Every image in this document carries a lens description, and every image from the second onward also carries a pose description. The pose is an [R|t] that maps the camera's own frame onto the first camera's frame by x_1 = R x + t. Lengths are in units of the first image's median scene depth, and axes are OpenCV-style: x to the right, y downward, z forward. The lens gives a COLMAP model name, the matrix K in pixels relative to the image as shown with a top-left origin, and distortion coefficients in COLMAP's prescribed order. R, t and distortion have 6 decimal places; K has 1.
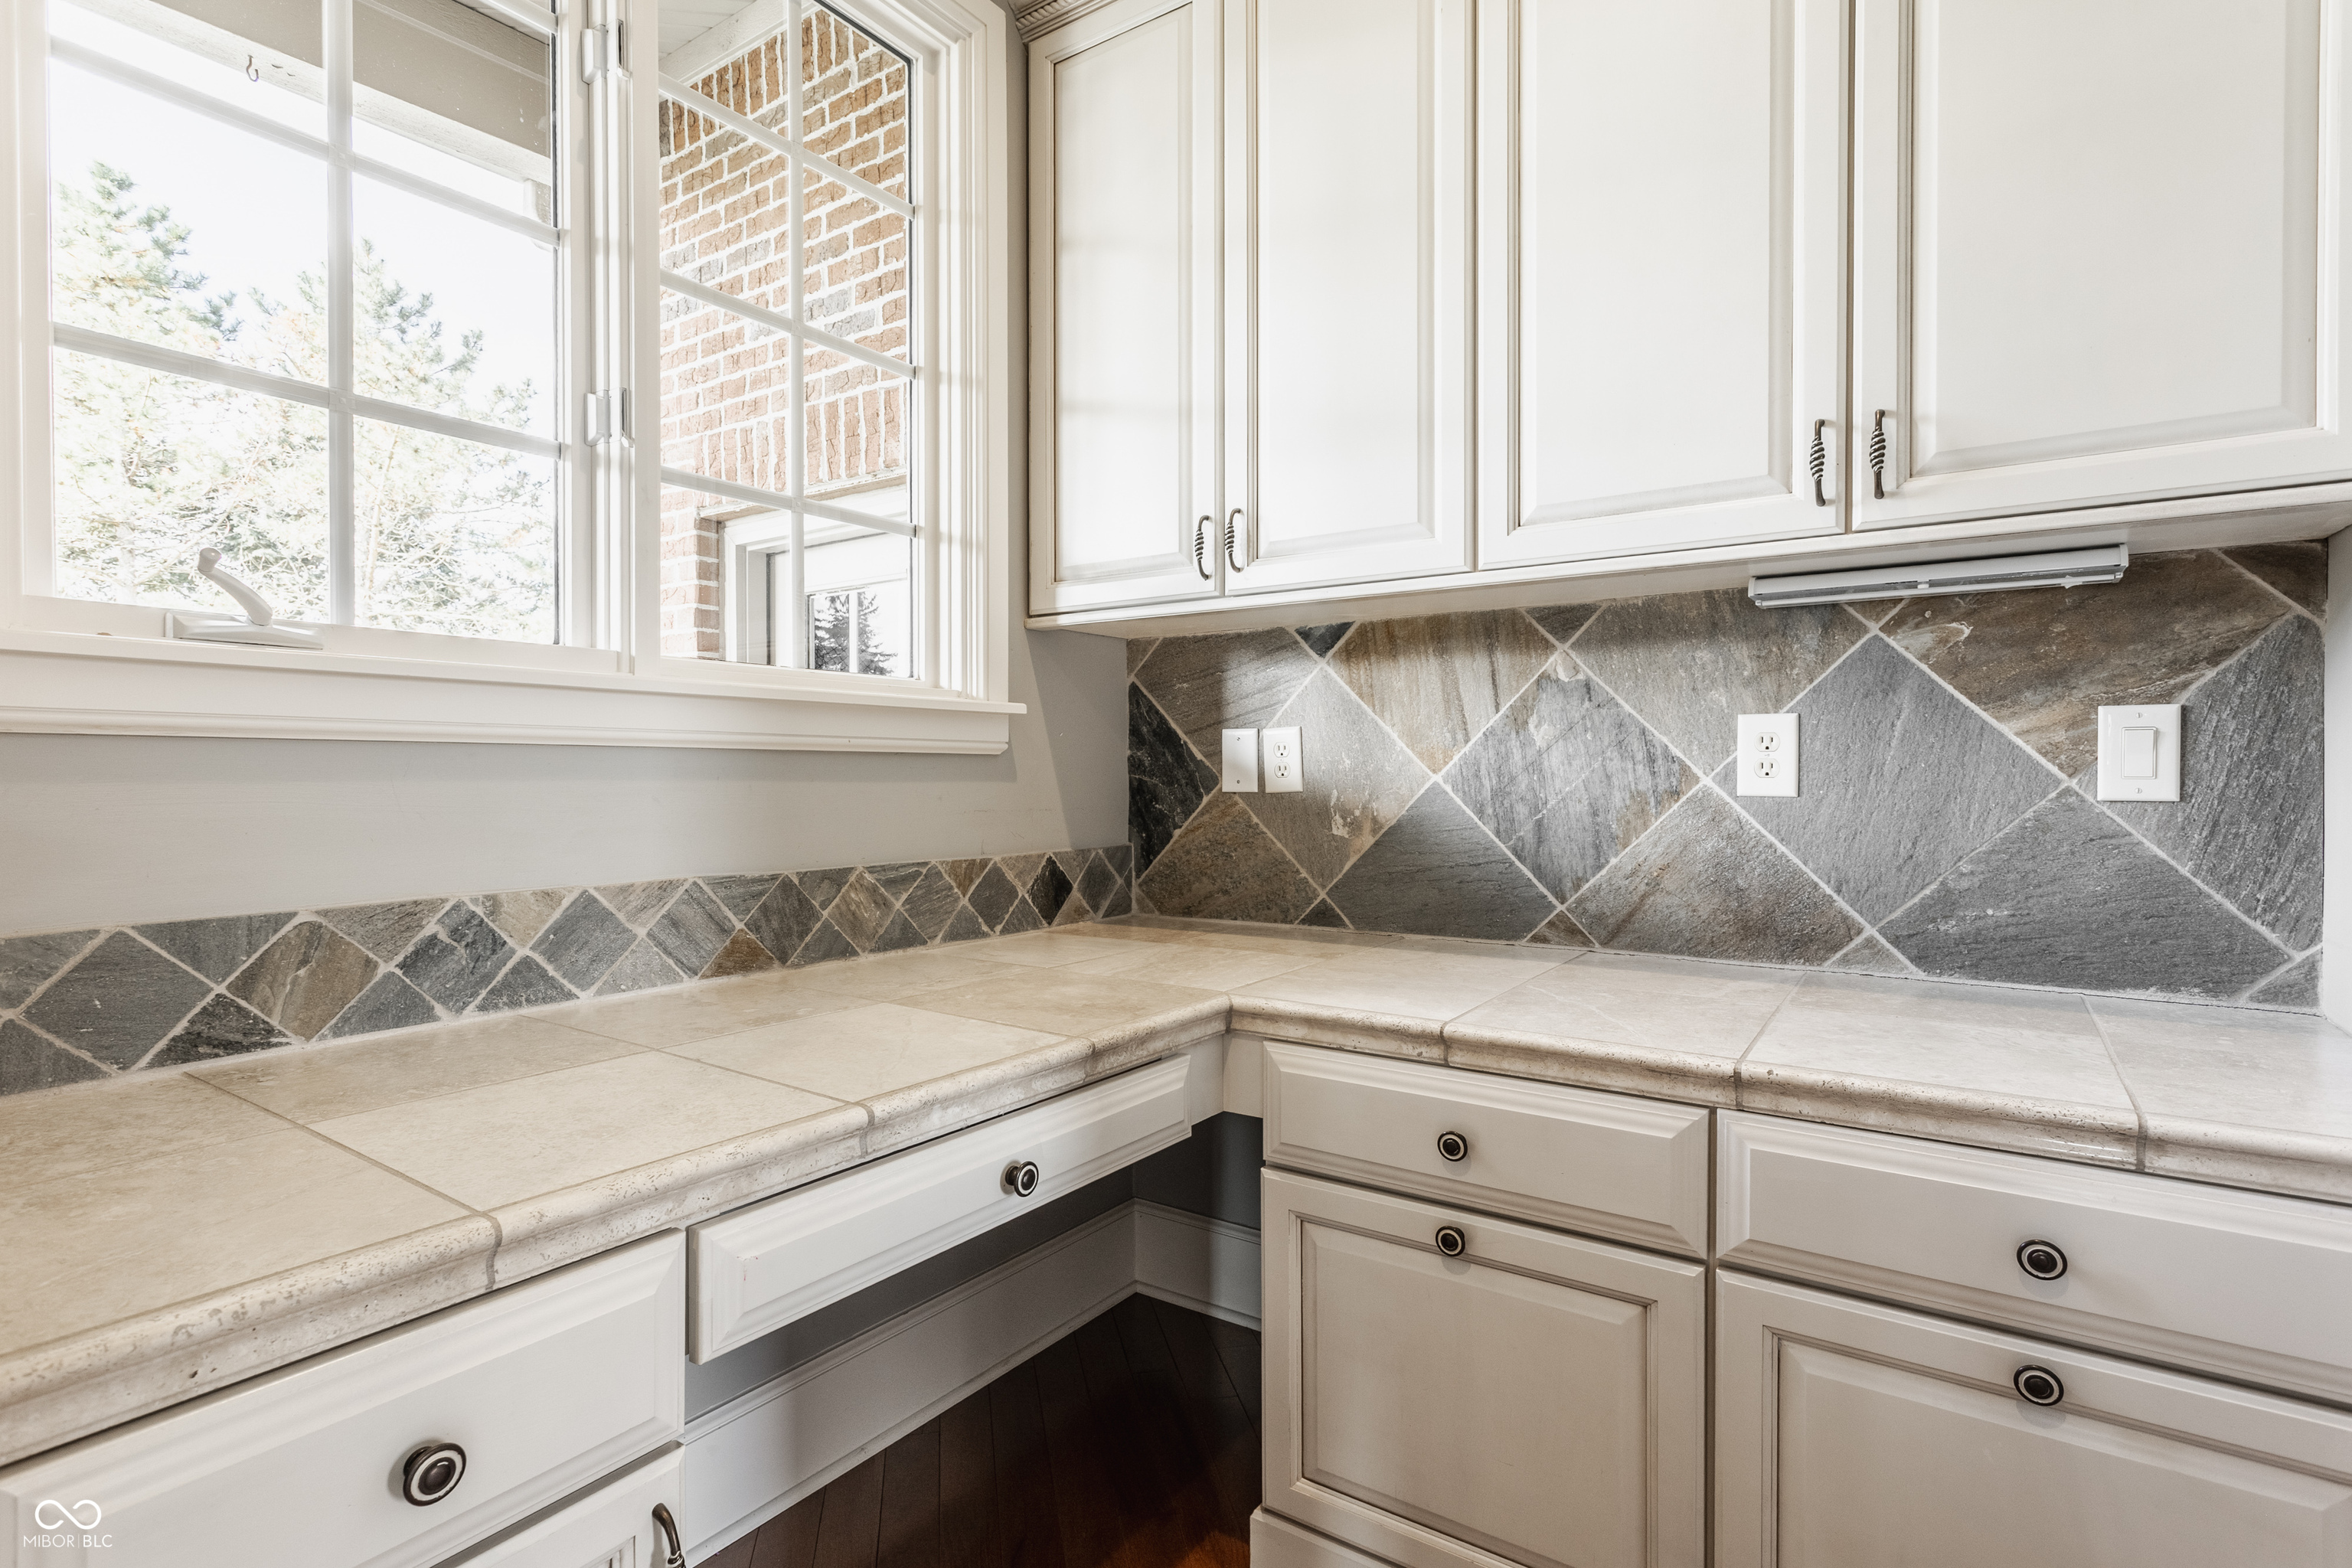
lens RADIAL K [[1127.9, 0, 1163.8], [0, 1127.9, 785.0], [0, 0, 1]] dist [0.003794, 0.000238]
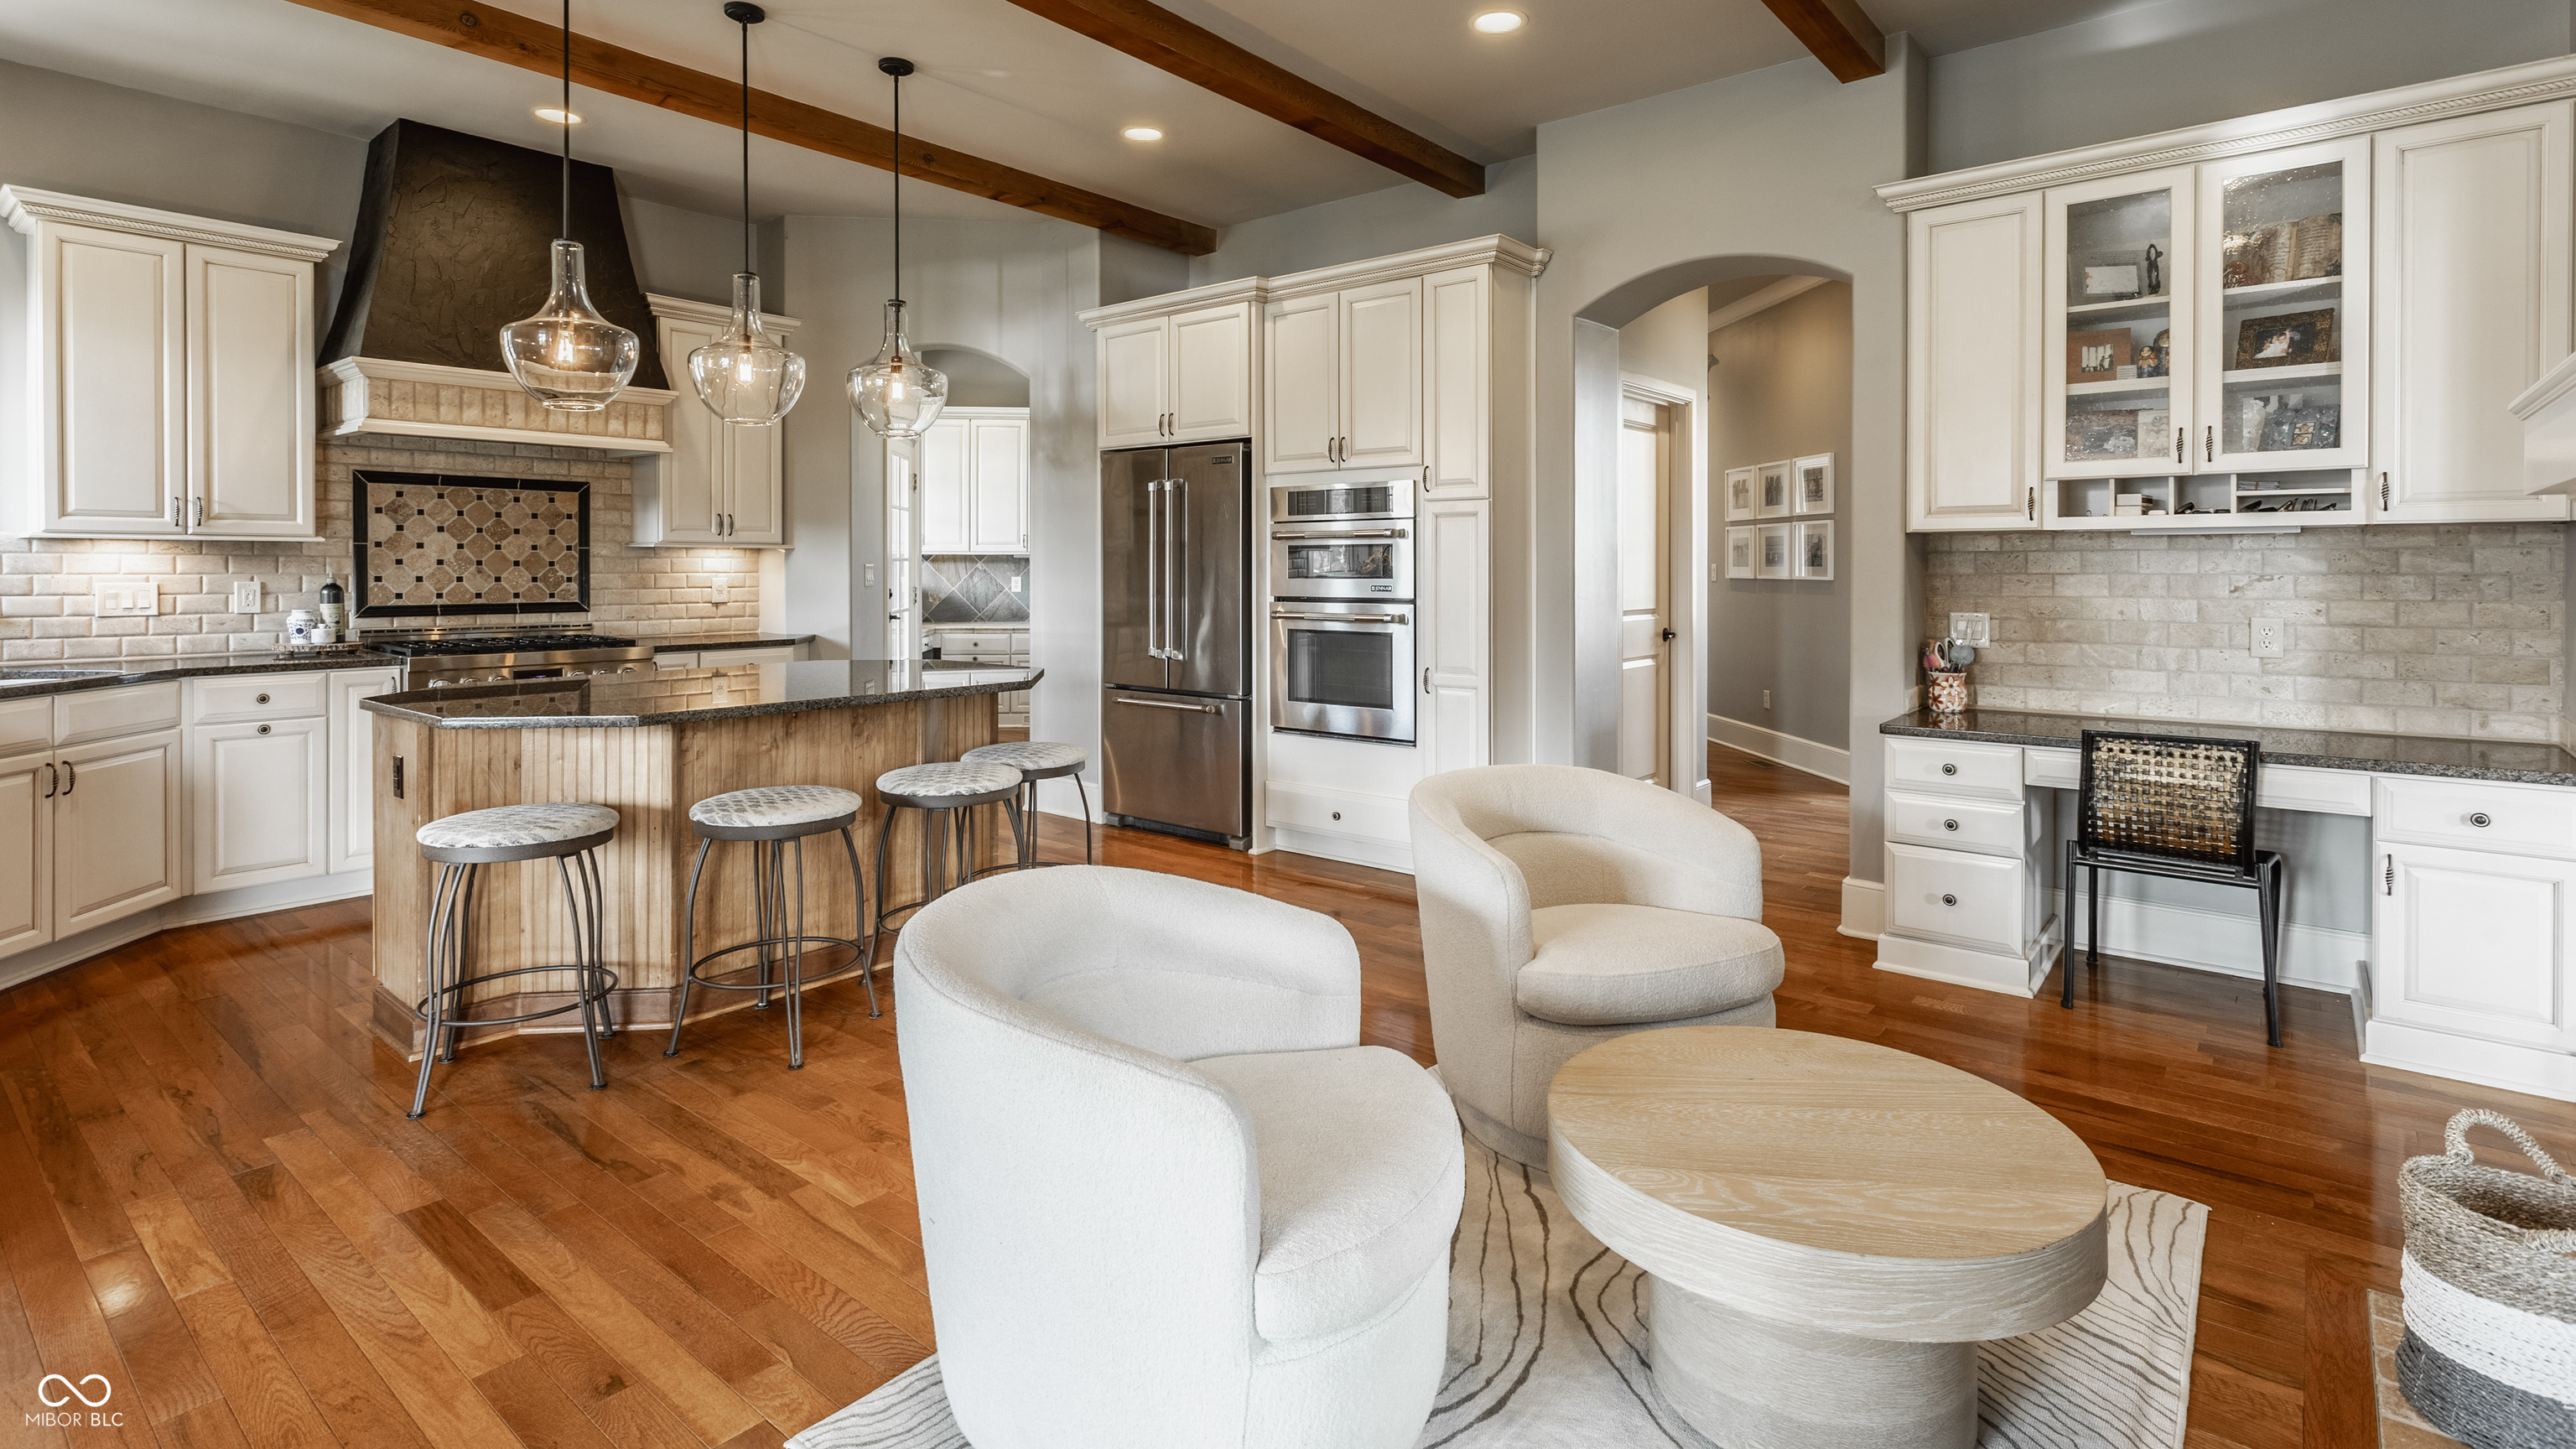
lens RADIAL K [[1227.0, 0, 1302.2], [0, 1227.0, 569.2], [0, 0, 1]] dist [-0.002729, 0.001225]
pose [[0.743245, 0.001571, 0.669018, -2.469374], [-0.001462, 0.999999, -0.000724, -0.098922], [-0.669018, -0.000440, 0.743246, -4.446559]]
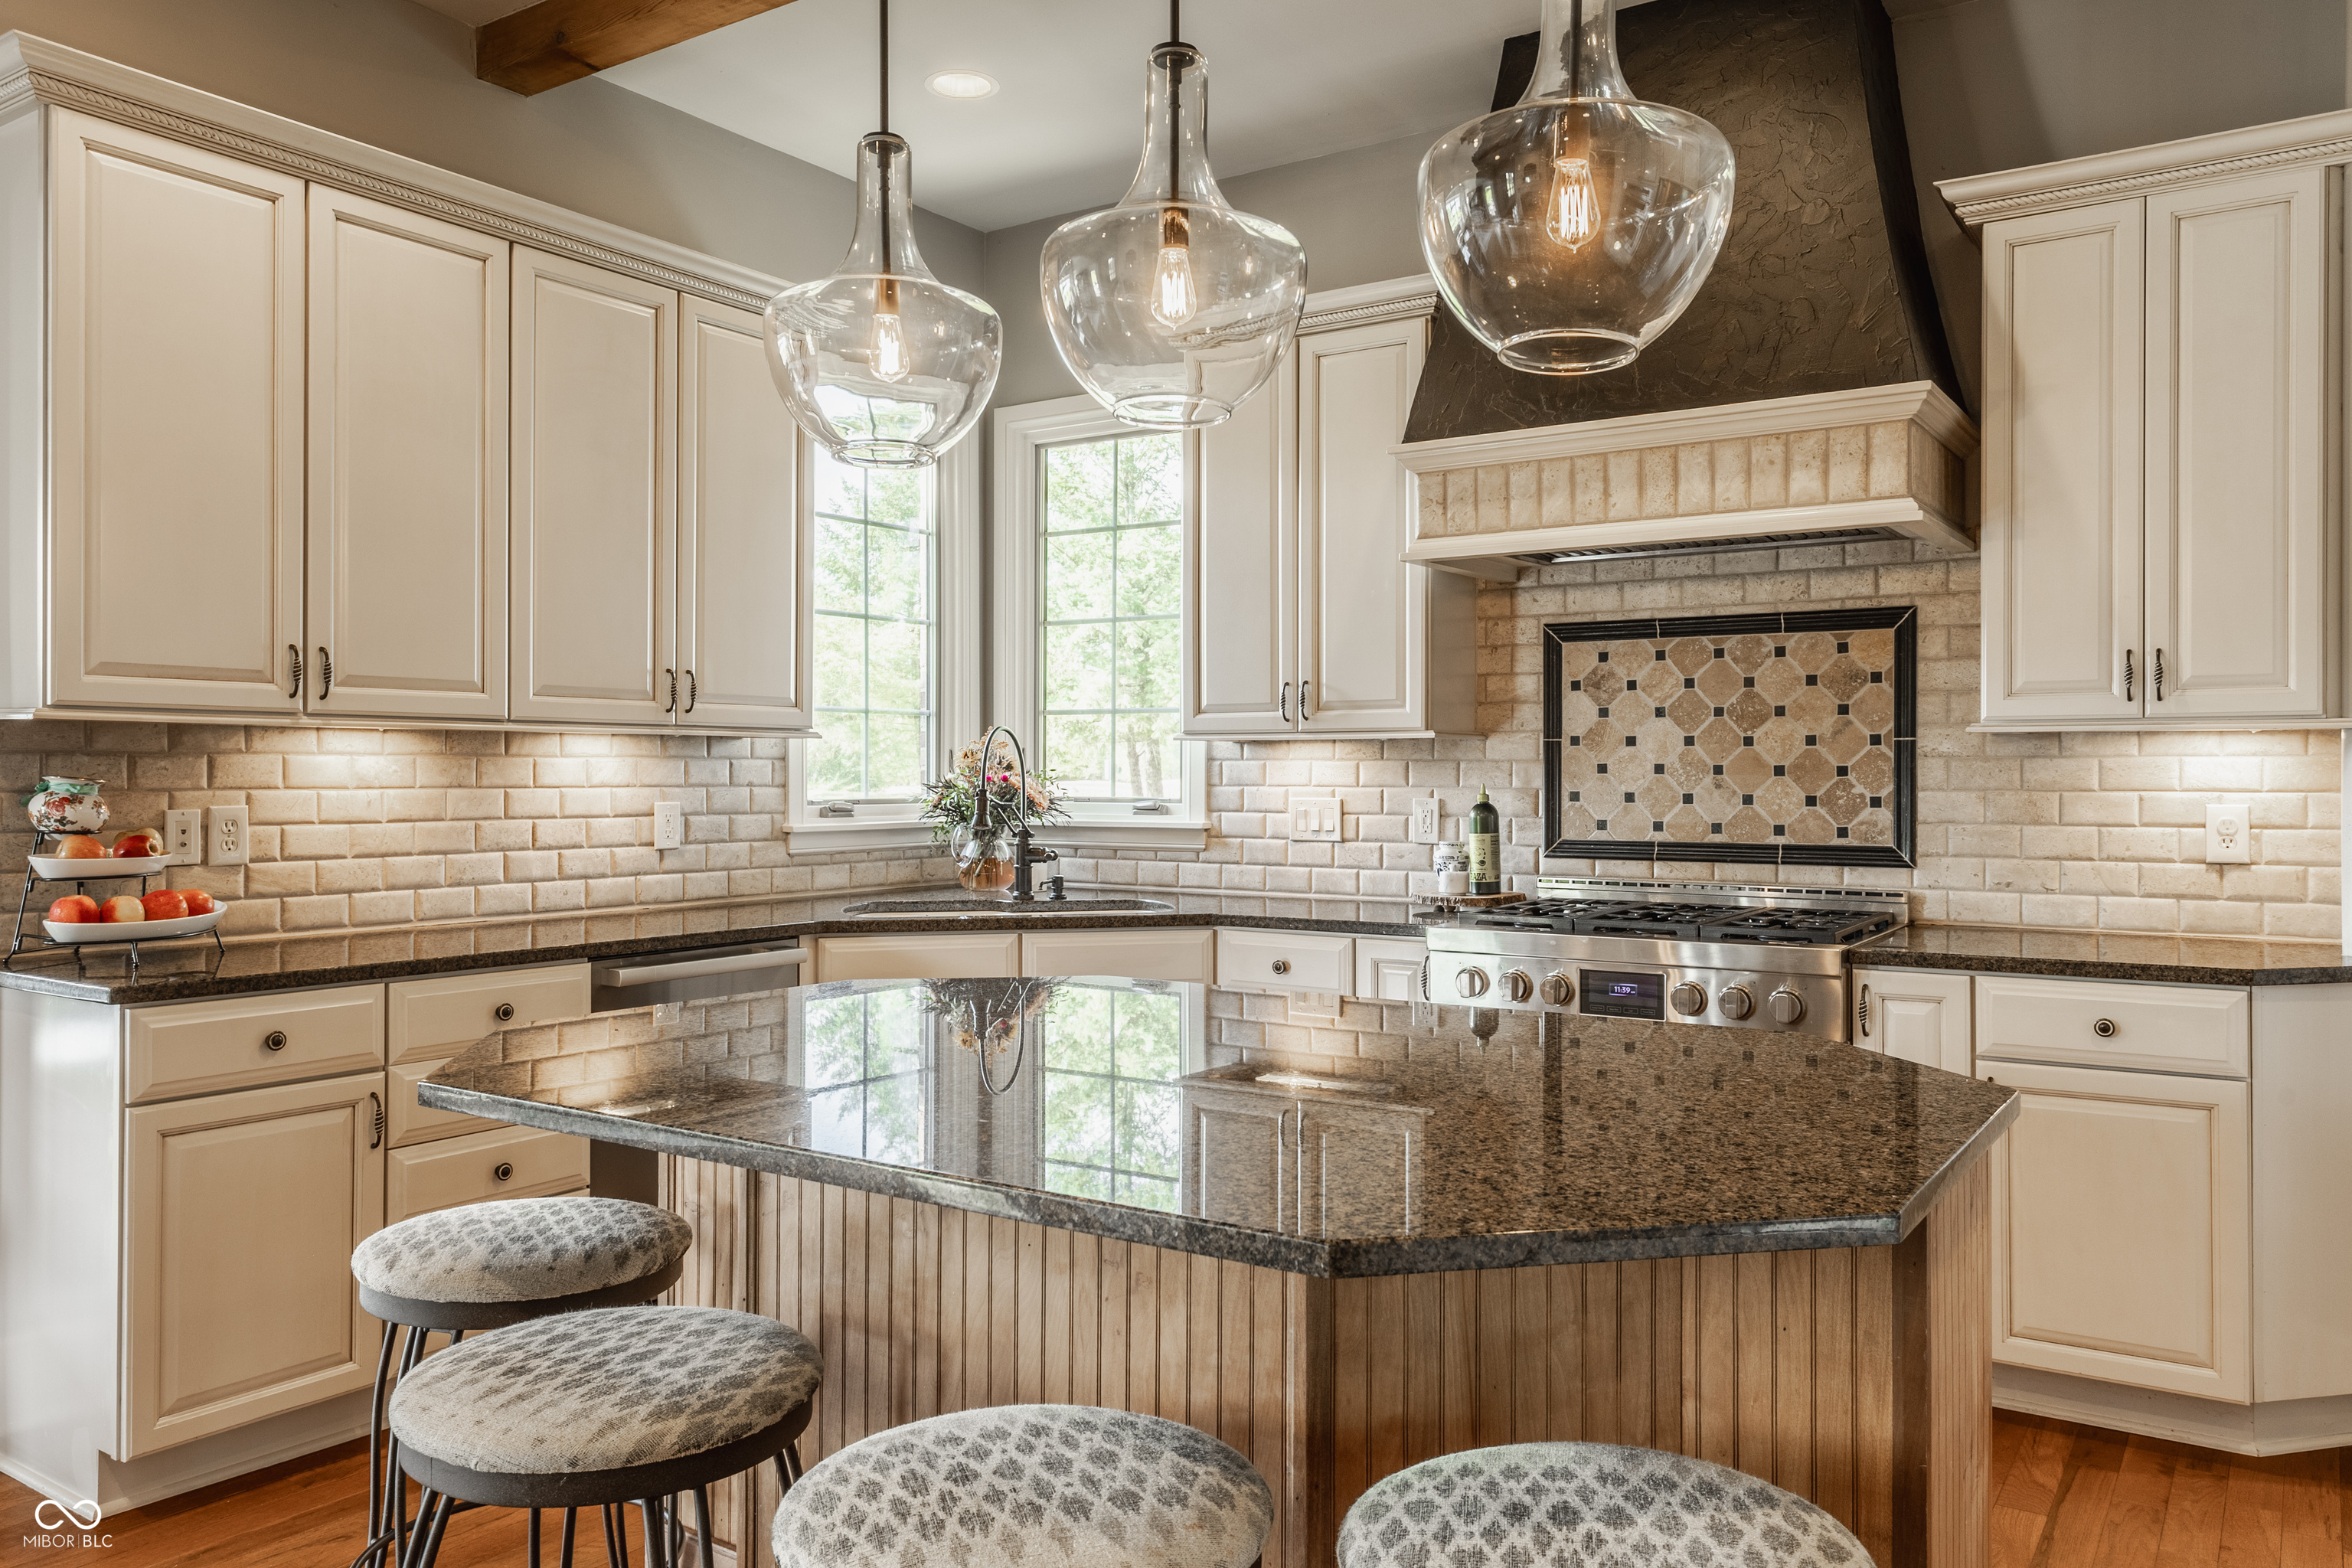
lens RADIAL K [[1674.6, 0, 1168.1], [0, 1674.6, 782.1], [0, 0, 1]] dist [-0.006856, 0.007245]
pose [[0.728628, 0.004851, -0.684892, -0.811925], [-0.004581, 0.999987, 0.002210, -0.098642], [0.684894, 0.001528, 0.728641, -2.945076]]
